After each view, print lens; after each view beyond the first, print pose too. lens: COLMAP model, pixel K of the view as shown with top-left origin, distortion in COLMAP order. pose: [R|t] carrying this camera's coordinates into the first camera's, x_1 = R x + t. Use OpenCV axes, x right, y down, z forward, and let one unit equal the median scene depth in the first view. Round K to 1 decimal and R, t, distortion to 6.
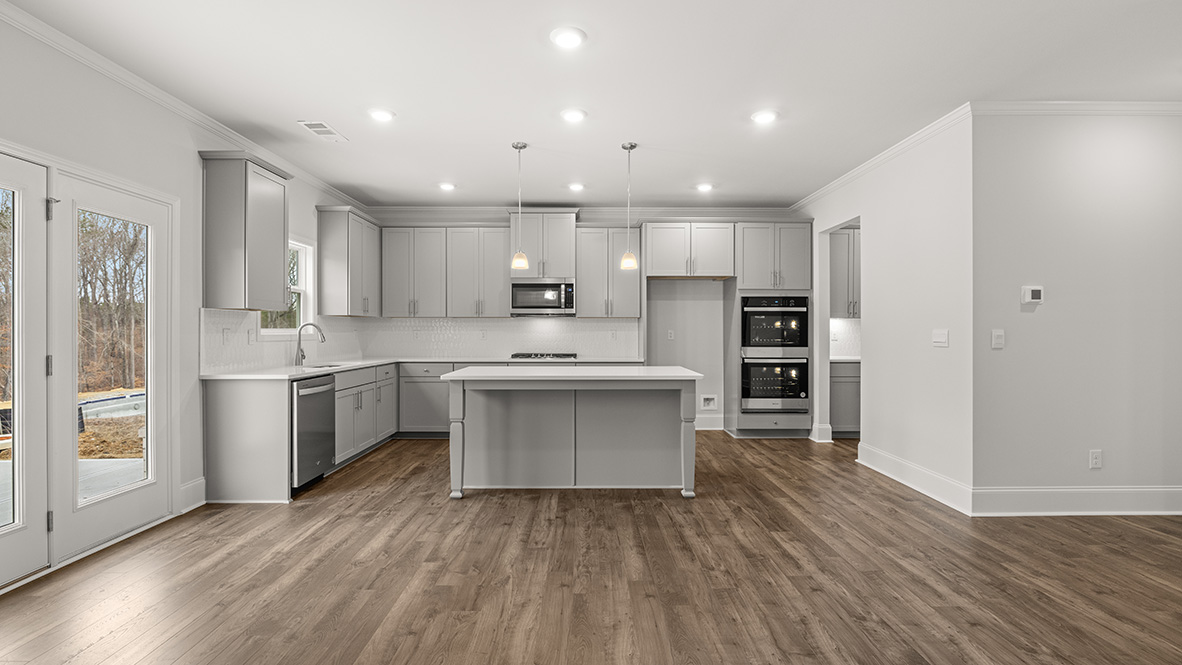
lens RADIAL K [[533.7, 0, 593.4], [0, 533.7, 333.0], [0, 0, 1]] dist [-0.008916, -0.000178]
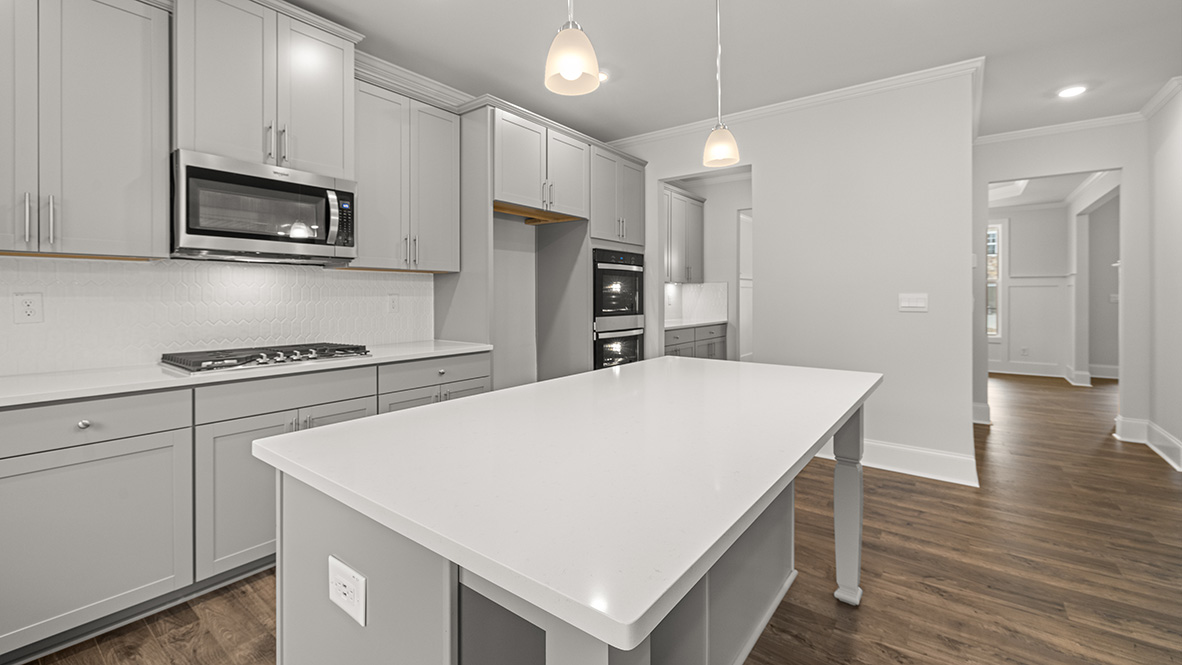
lens RADIAL K [[487.0, 0, 590.3], [0, 487.0, 297.2], [0, 0, 1]] dist [-0.004691, -0.000083]
pose [[0.618778, -0.004616, 0.785552, -0.248354], [0.003583, 0.999989, 0.003054, -0.003420], [-0.785558, 0.000925, 0.618788, 0.594791]]
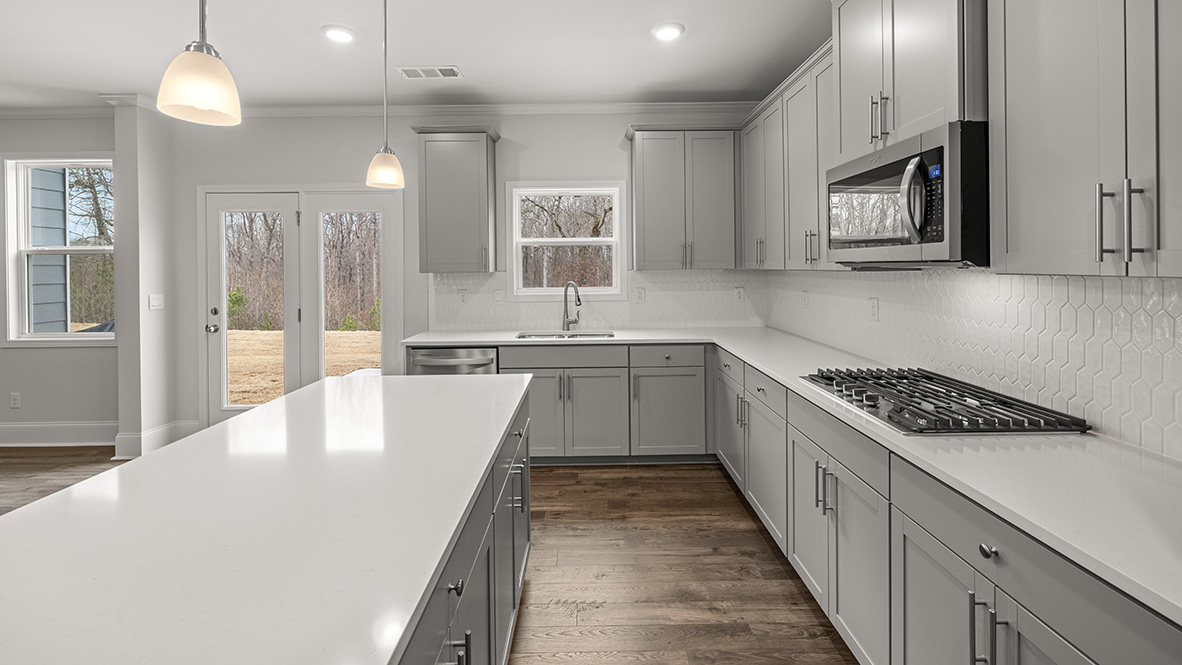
lens RADIAL K [[498.3, 0, 585.9], [0, 498.3, 270.9], [0, 0, 1]] dist [-0.001297, -0.000011]
pose [[-0.015319, 0.010588, -0.999827, 0.214604], [0.006765, 0.999922, 0.010485, -0.036594], [0.999860, -0.006603, -0.015390, 0.852659]]
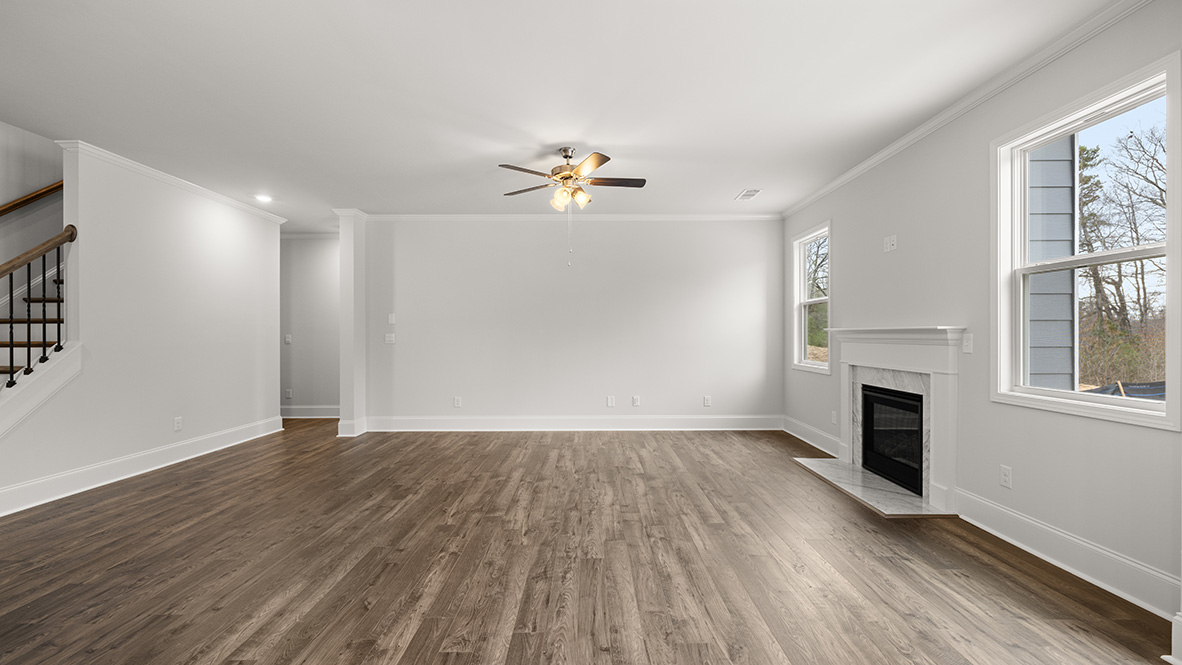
lens RADIAL K [[495.7, 0, 591.0], [0, 495.7, 332.5], [0, 0, 1]] dist [-0.001794, 0.000258]
pose [[-0.999933, 0.001906, 0.011441, -0.046638], [0.001902, 0.999998, -0.000427, -0.001027], [-0.011442, -0.000405, -0.999934, 0.556258]]
